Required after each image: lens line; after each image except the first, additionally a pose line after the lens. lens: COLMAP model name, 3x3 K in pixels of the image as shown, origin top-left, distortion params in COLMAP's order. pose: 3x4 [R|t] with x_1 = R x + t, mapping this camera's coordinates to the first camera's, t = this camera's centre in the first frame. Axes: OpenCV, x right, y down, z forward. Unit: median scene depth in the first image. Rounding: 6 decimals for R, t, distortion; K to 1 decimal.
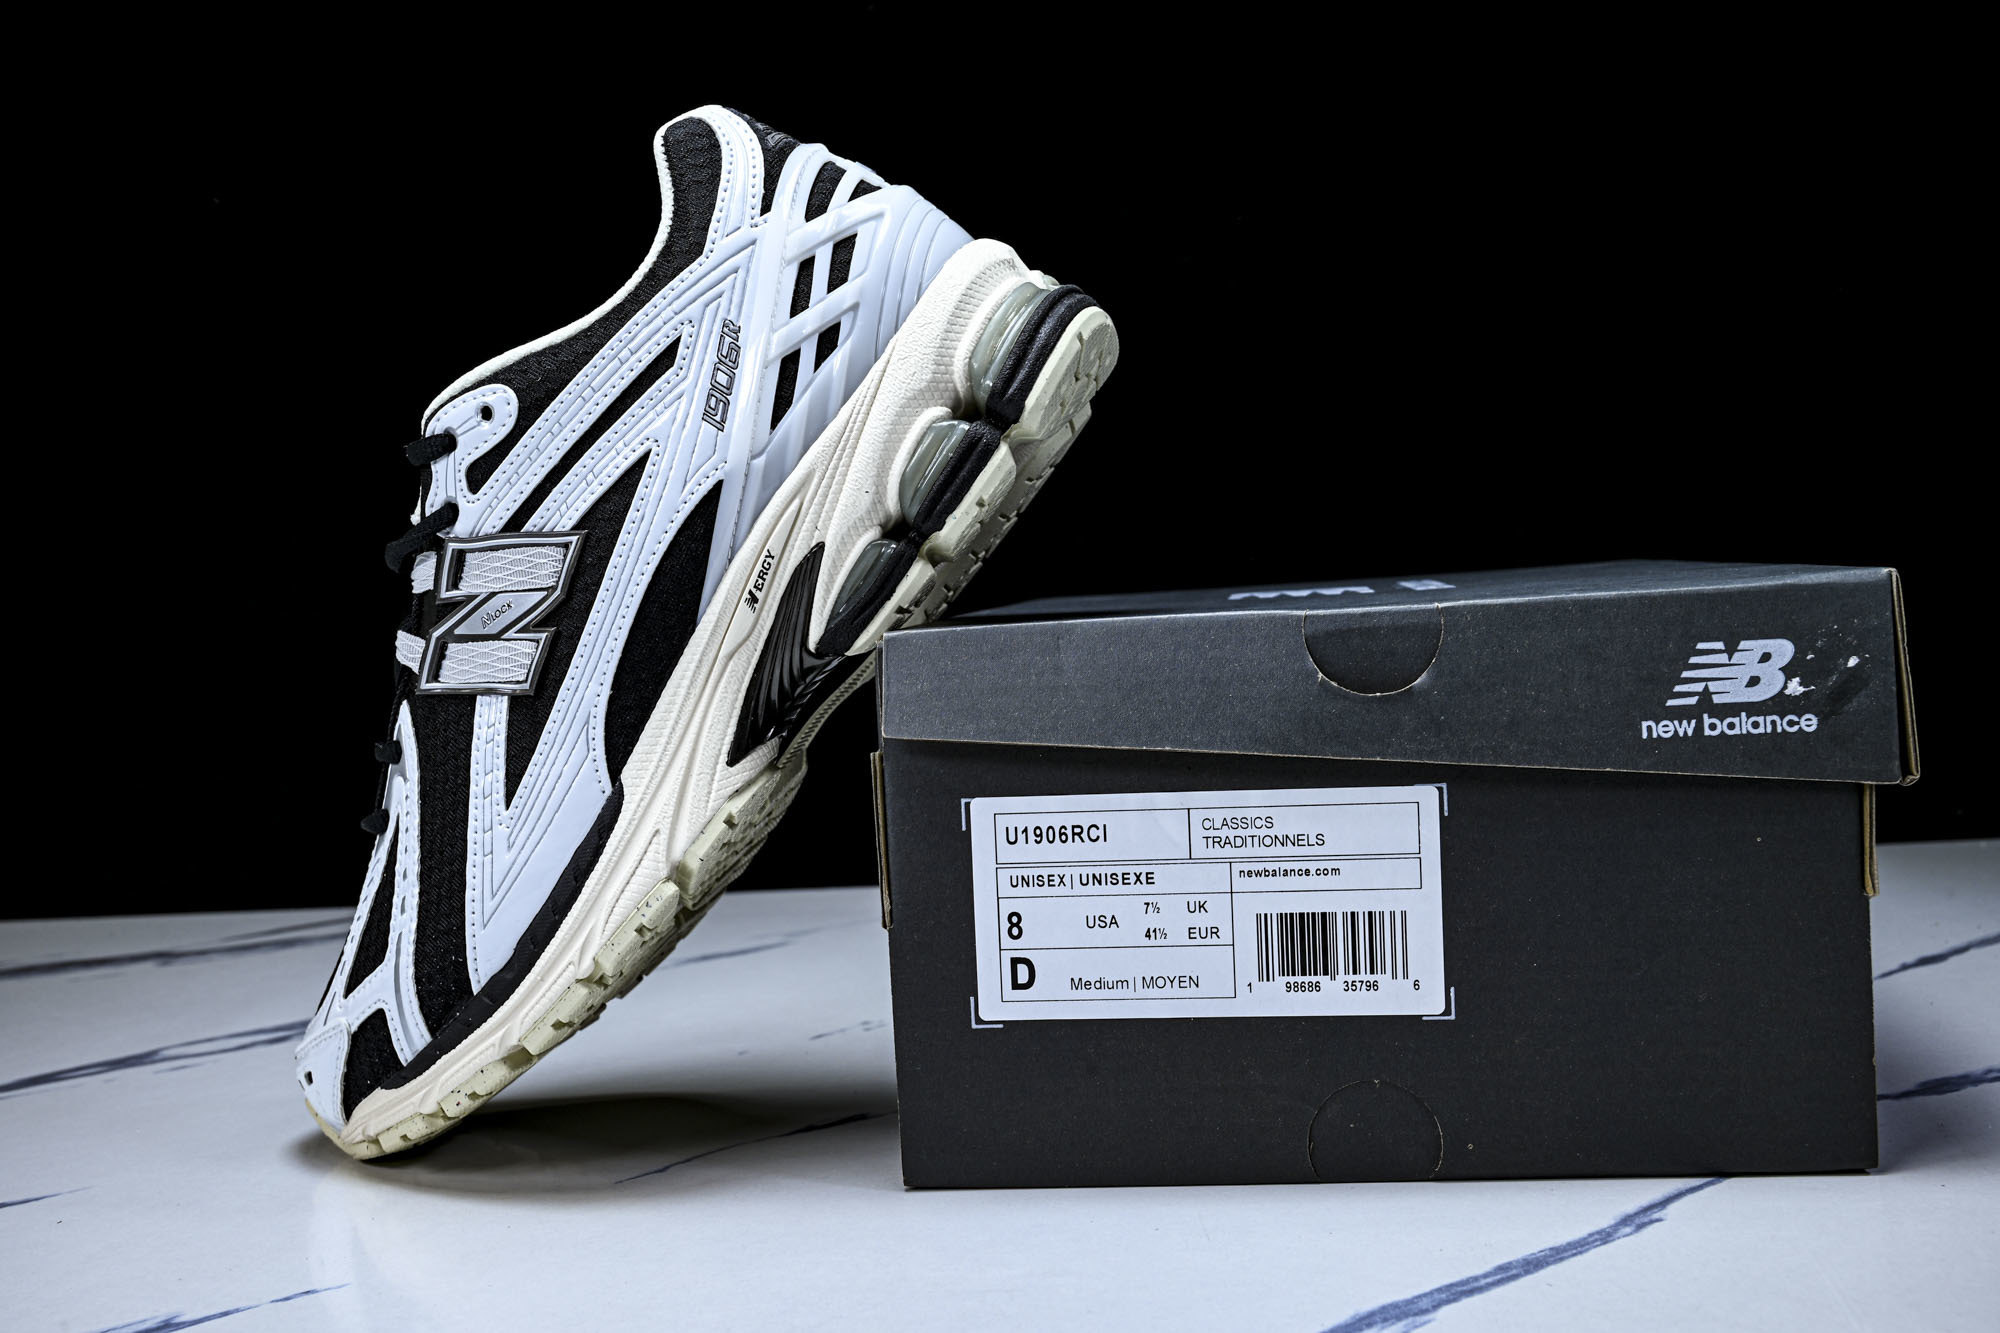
lens RADIAL K [[2179.7, 0, 1000.2], [0, 2179.7, 677.9], [0, 0, 1]] dist [-0.004704, 0.000000]
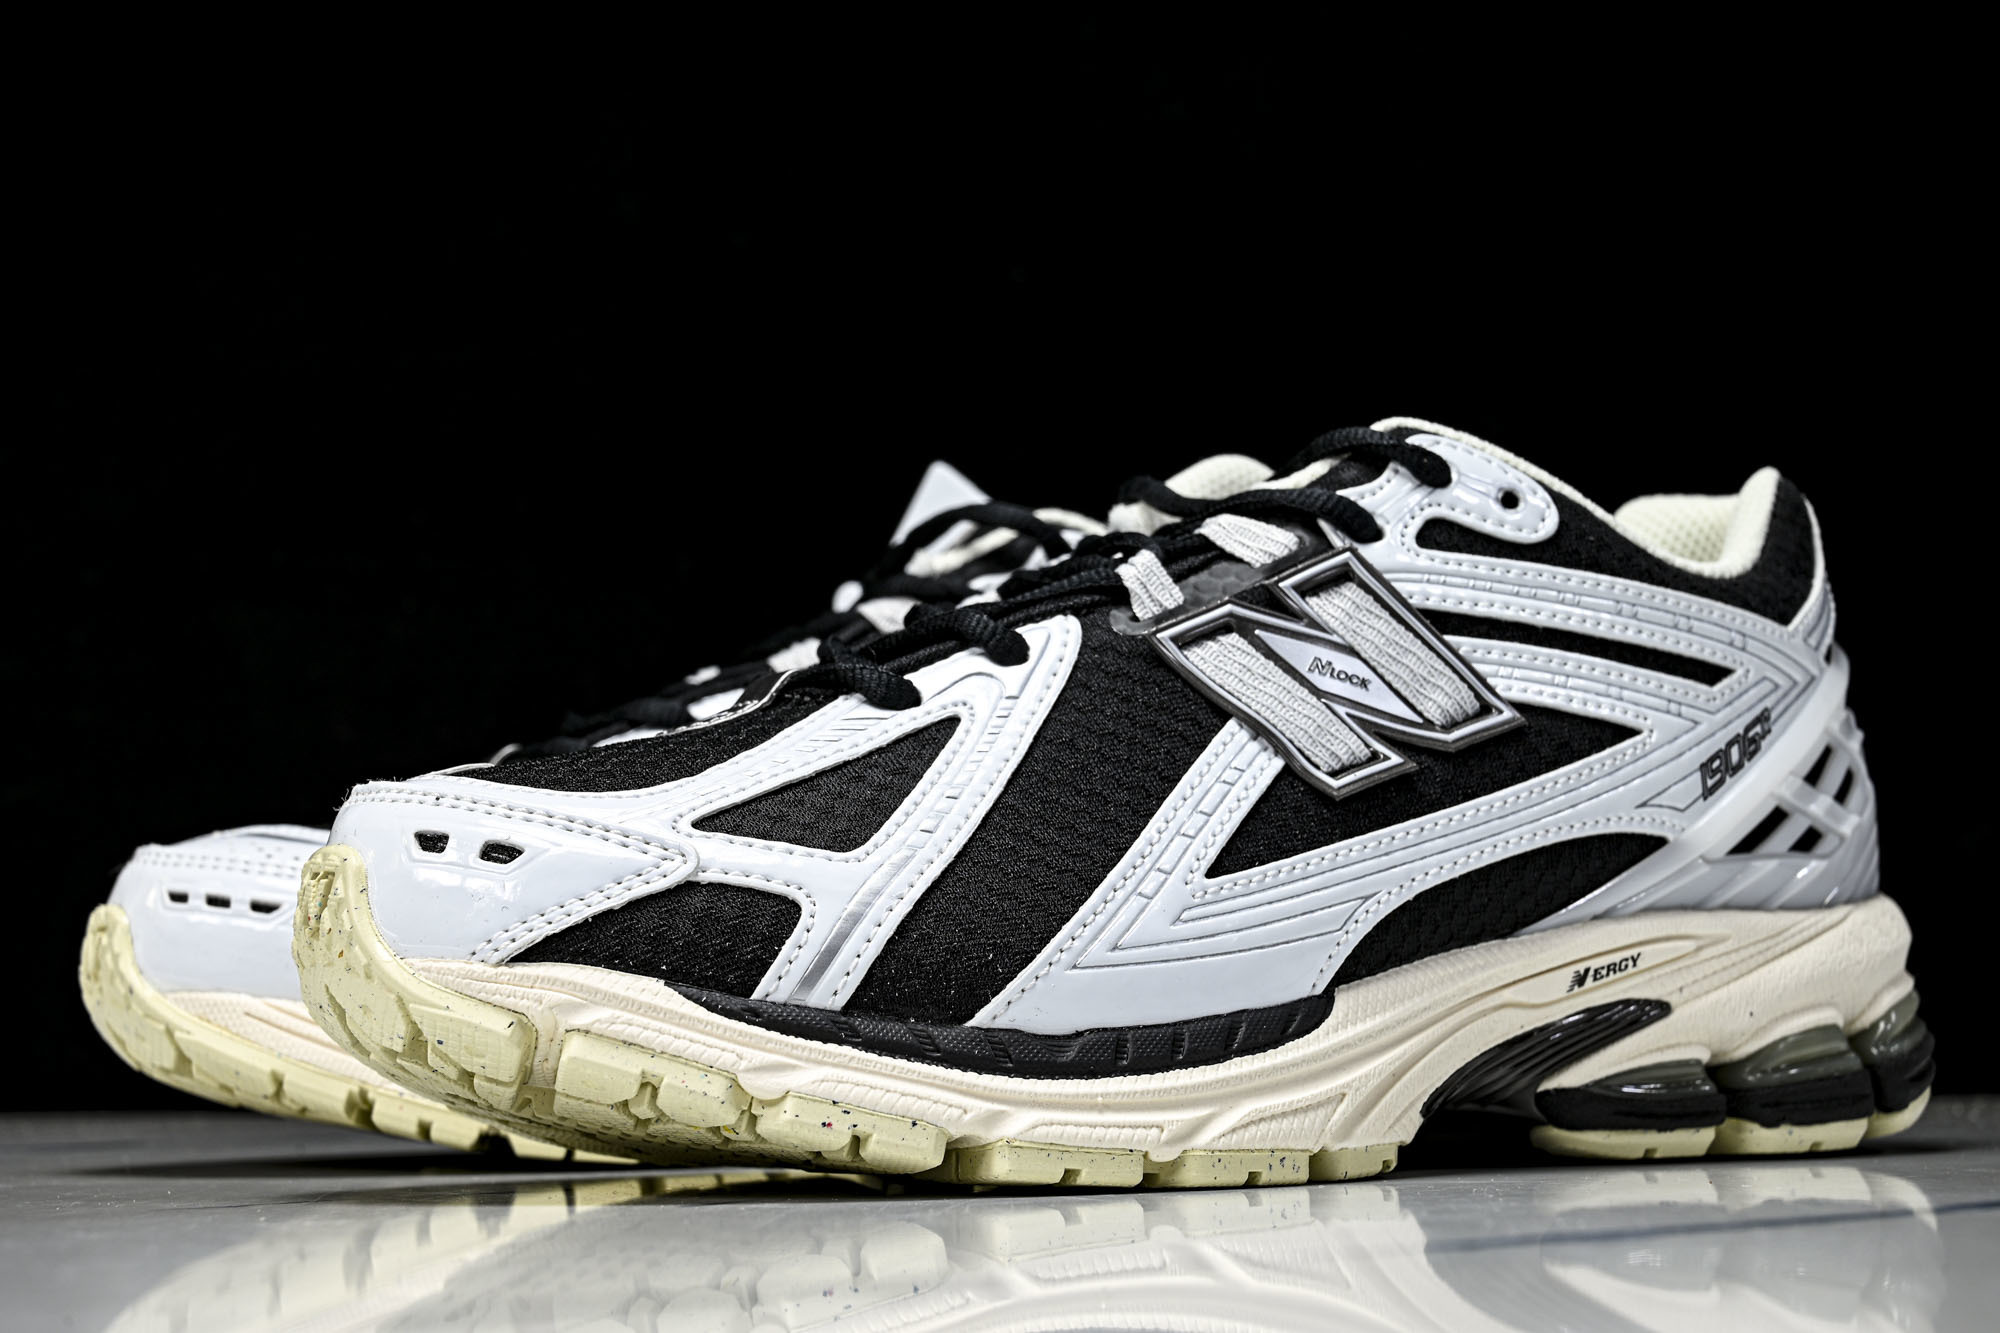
lens RADIAL K [[3226.7, 0, 1007.0], [0, 3226.7, 676.5], [0, 0, 1]] dist [-0.022793, 0.000000]
pose [[0.477786, 0.812182, 0.334785, -0.593484], [-0.603810, 0.580423, -0.546372, 0.549830], [-0.638071, 0.058902, 0.767721, 0.321538]]
